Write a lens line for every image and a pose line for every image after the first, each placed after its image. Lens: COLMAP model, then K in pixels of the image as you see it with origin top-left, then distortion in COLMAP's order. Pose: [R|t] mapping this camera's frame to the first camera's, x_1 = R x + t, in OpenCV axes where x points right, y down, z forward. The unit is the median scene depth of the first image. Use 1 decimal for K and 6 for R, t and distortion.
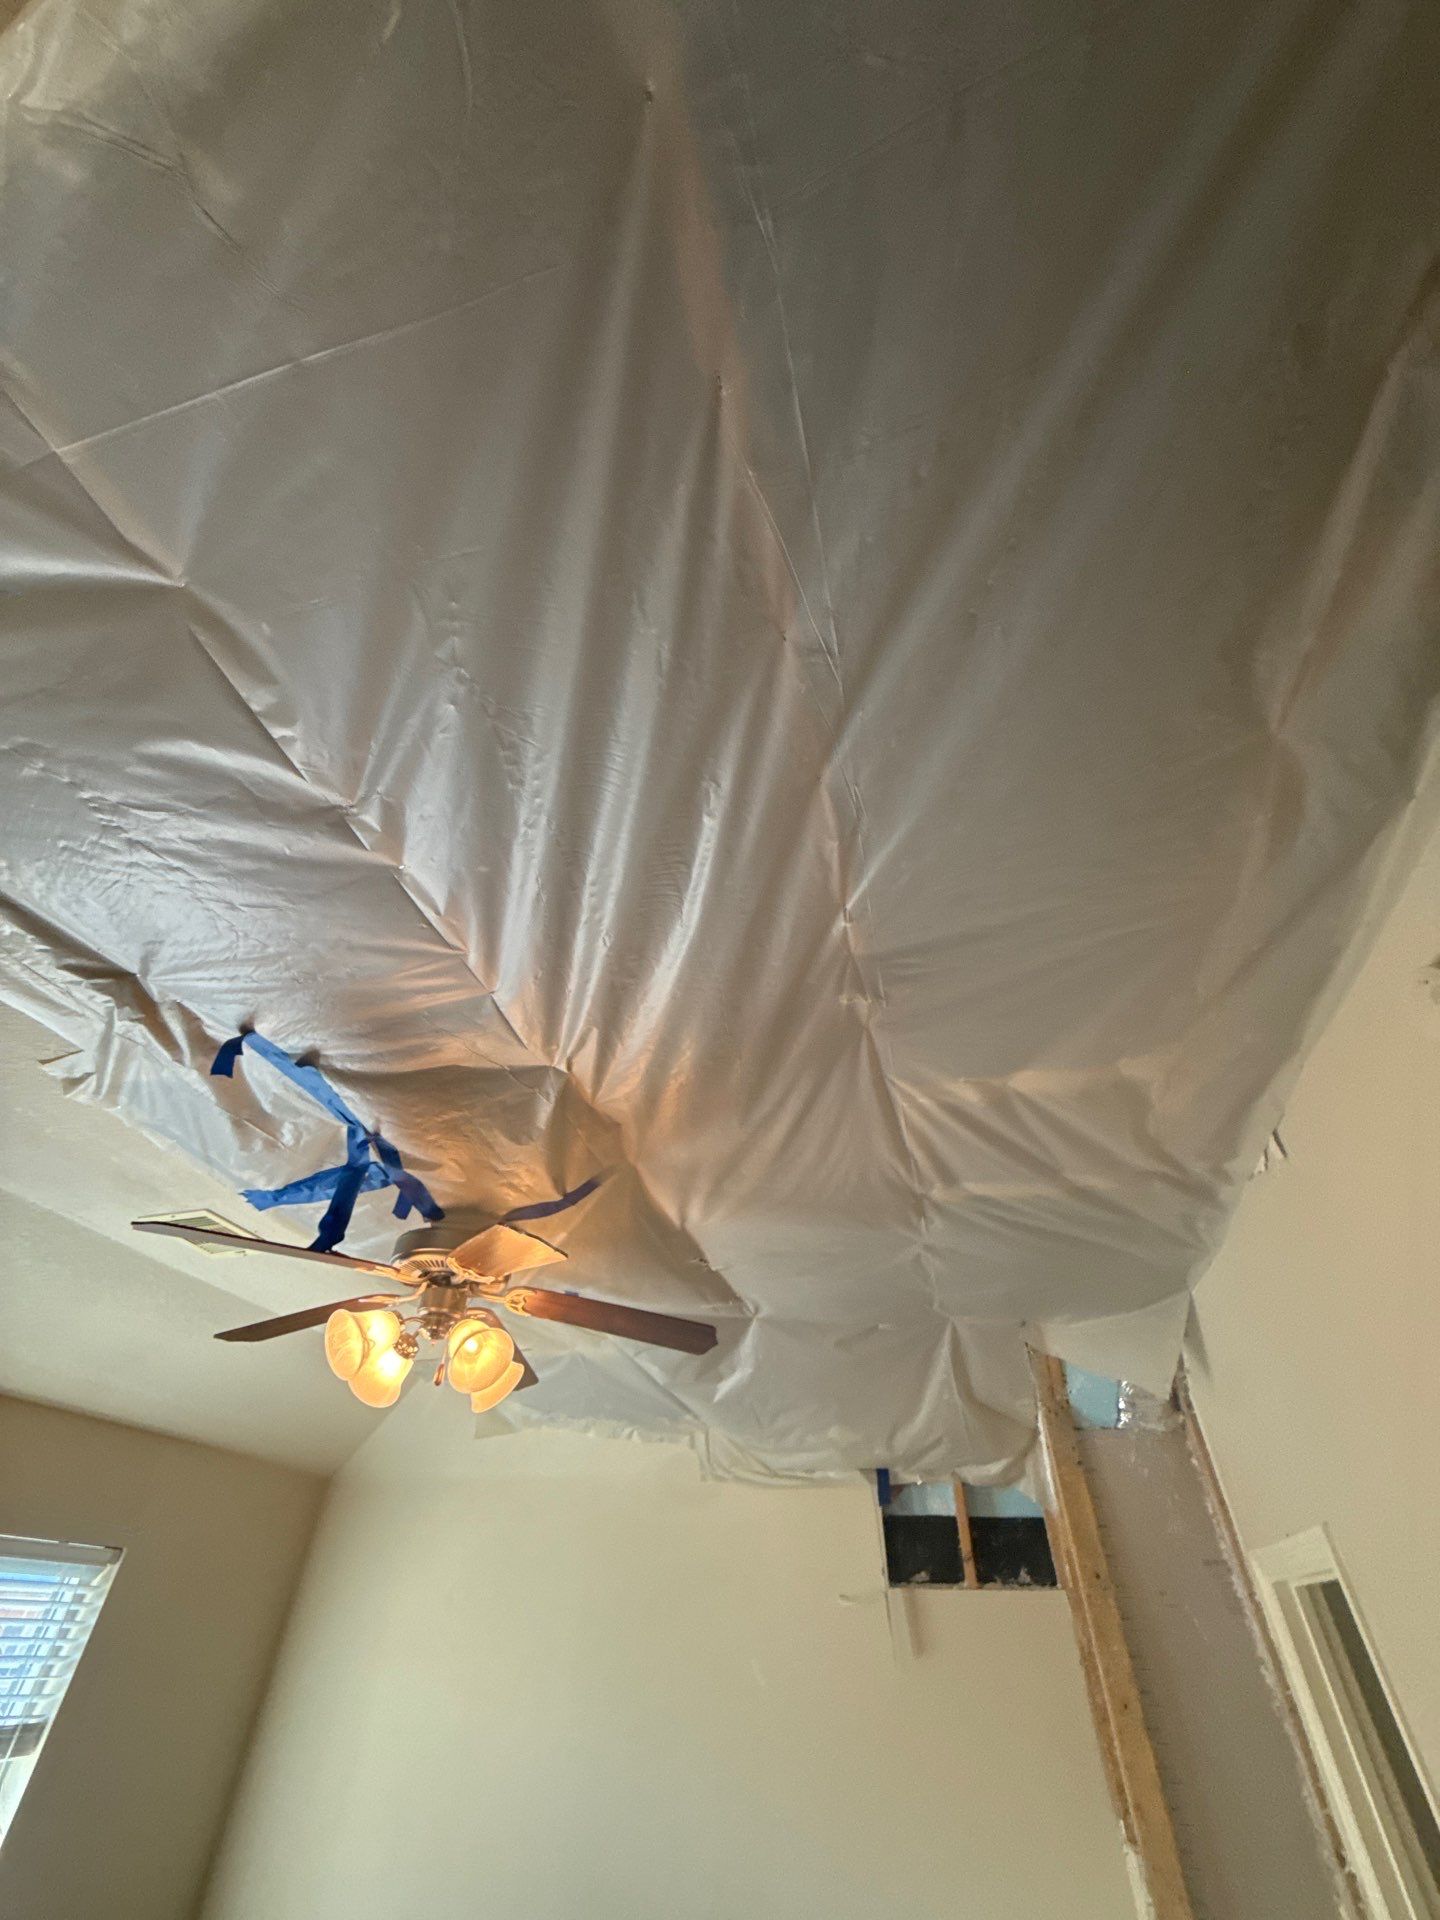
lens RADIAL K [[771.4, 0, 730.4], [0, 771.4, 961.9], [0, 0, 1]] dist [-0.000120, -0.000151]
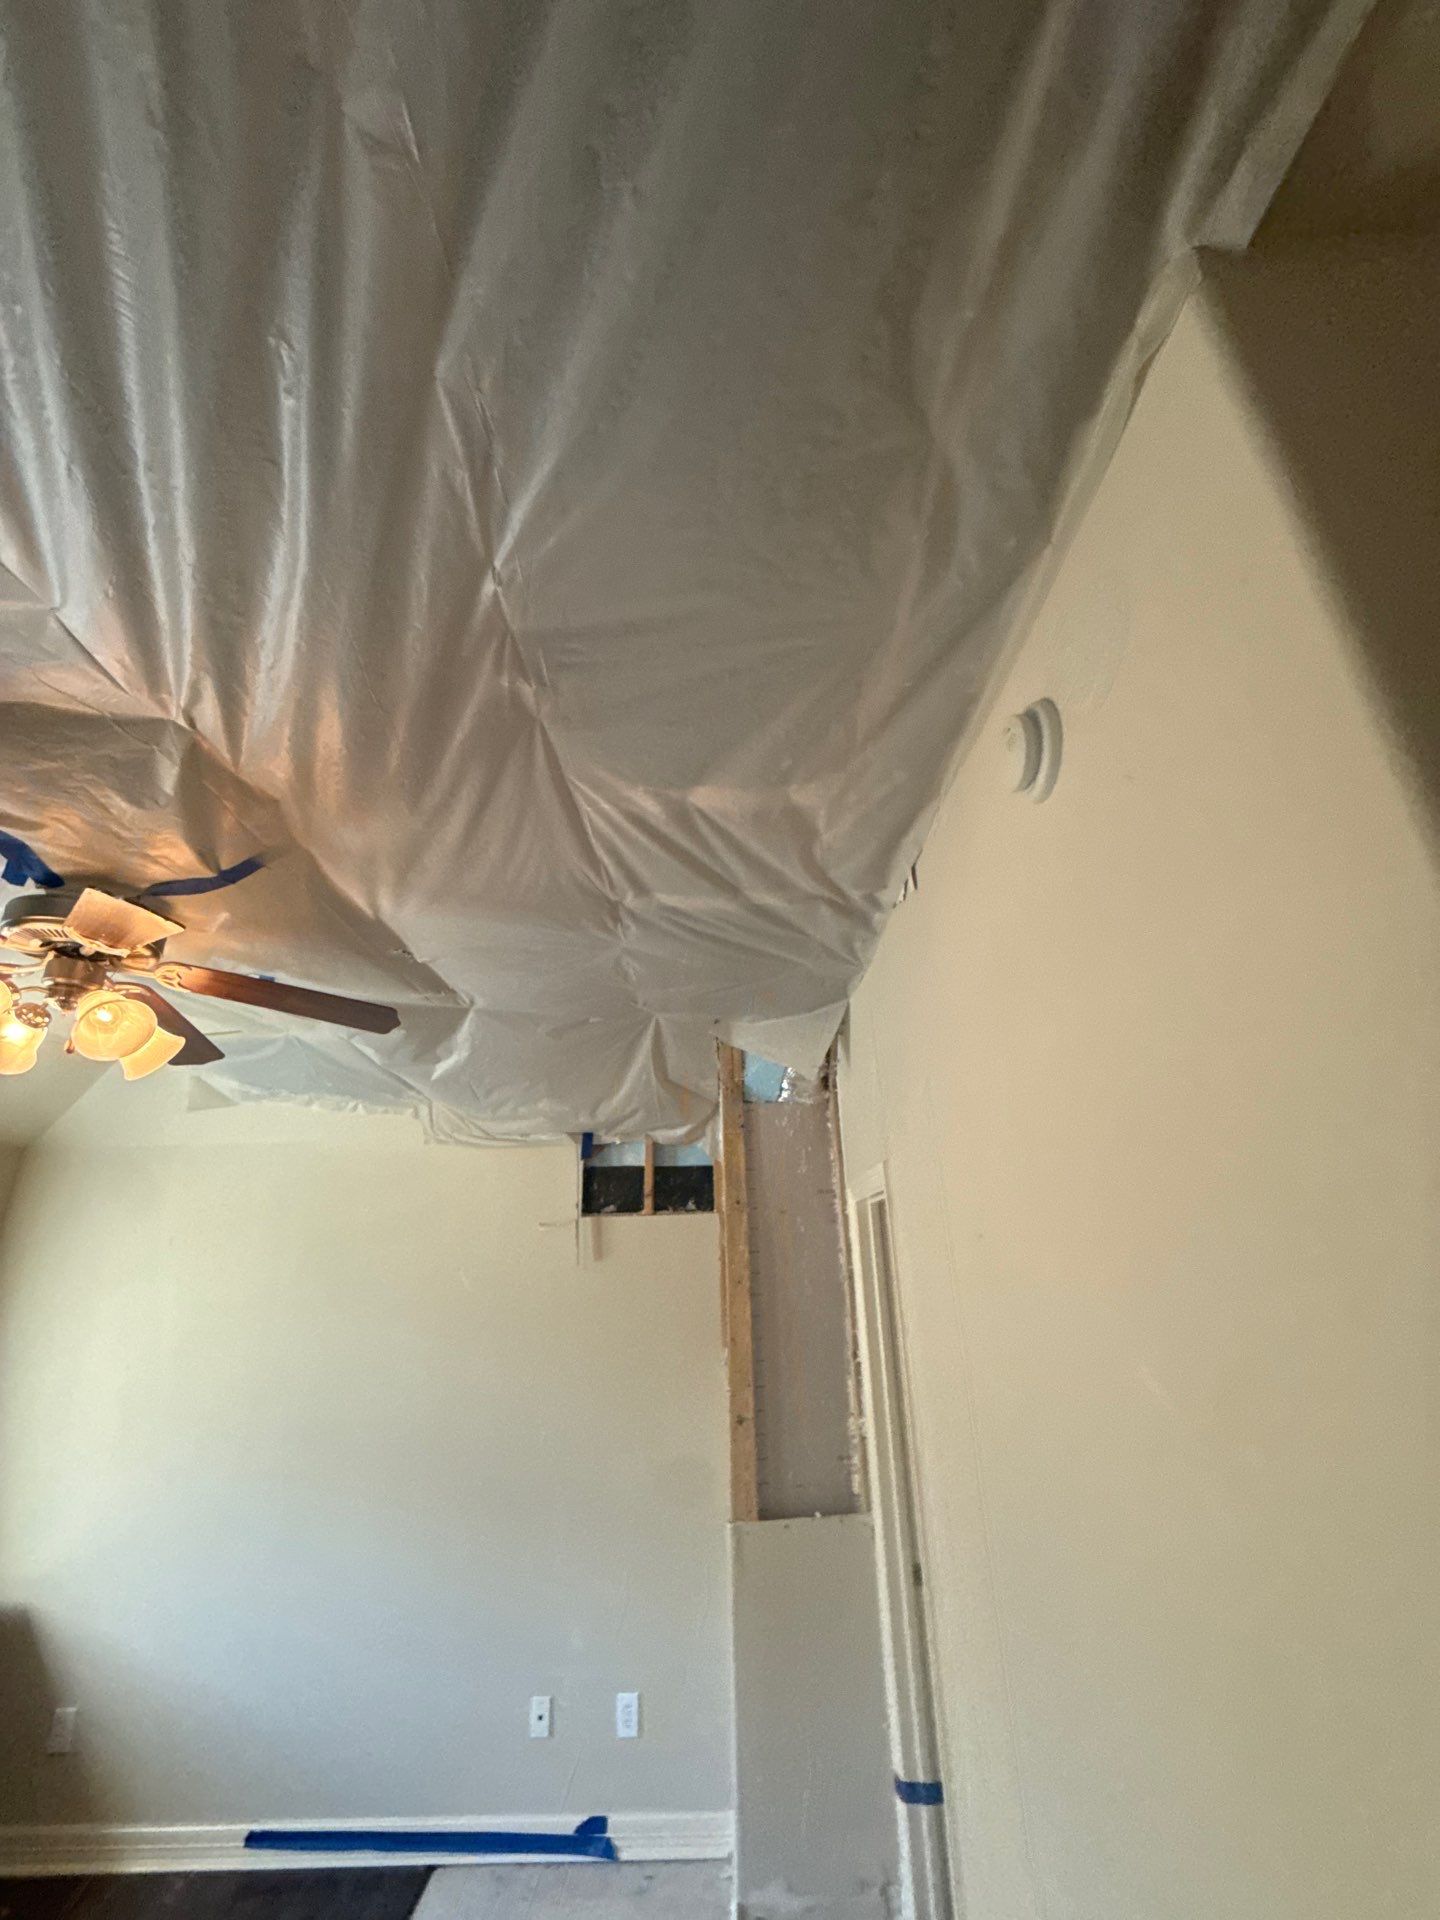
lens RADIAL K [[771.4, 0, 720.4], [0, 771.4, 963.9], [0, 0, 1]] dist [-0.000120, -0.000151]
pose [[0.962517, 0.051257, 0.266334, 0.138195], [-0.141303, 0.932952, 0.331110, 0.018260], [-0.231506, -0.356333, 0.905225, -0.008687]]
